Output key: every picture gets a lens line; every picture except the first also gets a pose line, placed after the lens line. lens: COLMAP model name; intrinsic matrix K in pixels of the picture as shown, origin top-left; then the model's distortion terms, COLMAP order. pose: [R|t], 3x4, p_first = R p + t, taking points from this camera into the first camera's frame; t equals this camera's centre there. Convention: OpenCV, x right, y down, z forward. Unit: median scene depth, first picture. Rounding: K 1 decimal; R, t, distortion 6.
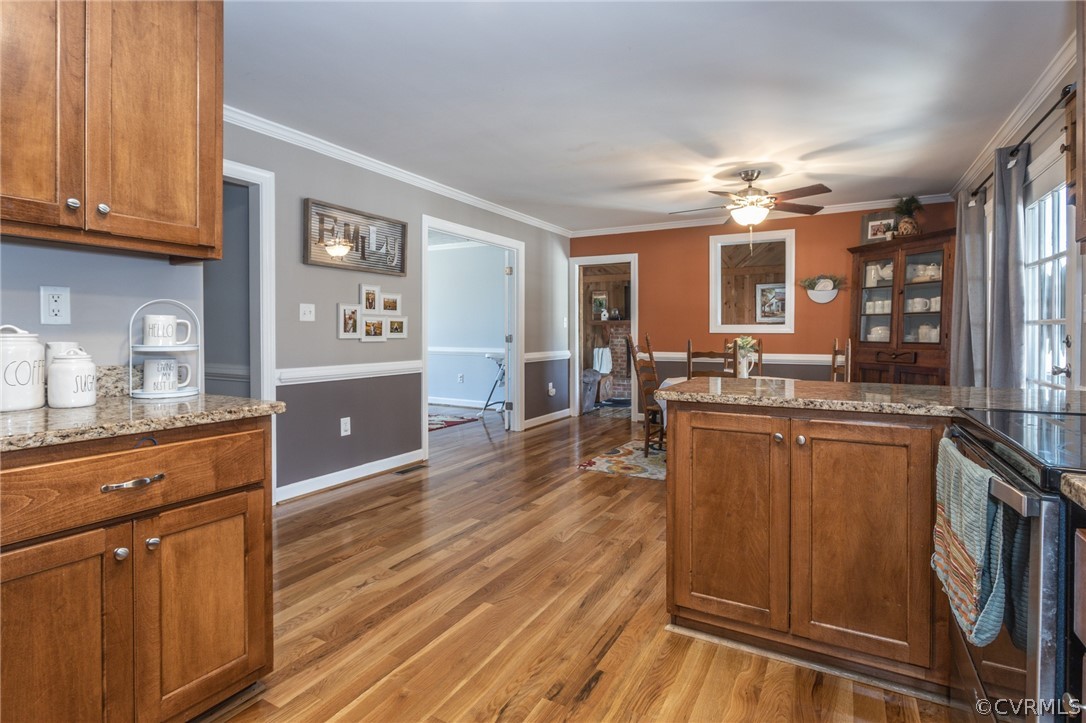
lens RADIAL K [[538.6, 0, 543.9], [0, 538.6, 334.4], [0, 0, 1]] dist [0.000059, 0.000008]
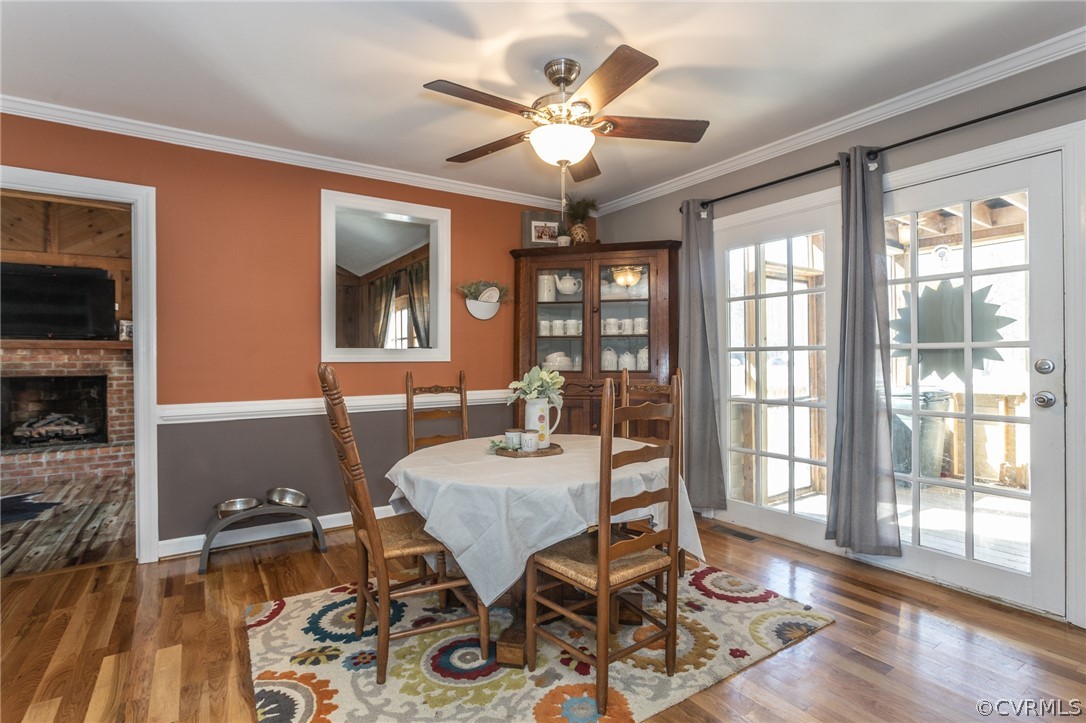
lens RADIAL K [[526.6, 0, 543.0], [0, 526.6, 361.5], [0, 0, 1]] dist [0.000879, 0.000130]
pose [[0.459747, -0.014119, 0.887938, -0.086244], [0.012449, 0.999878, 0.009453, -0.007557], [-0.887963, 0.006708, 0.459866, 0.641762]]
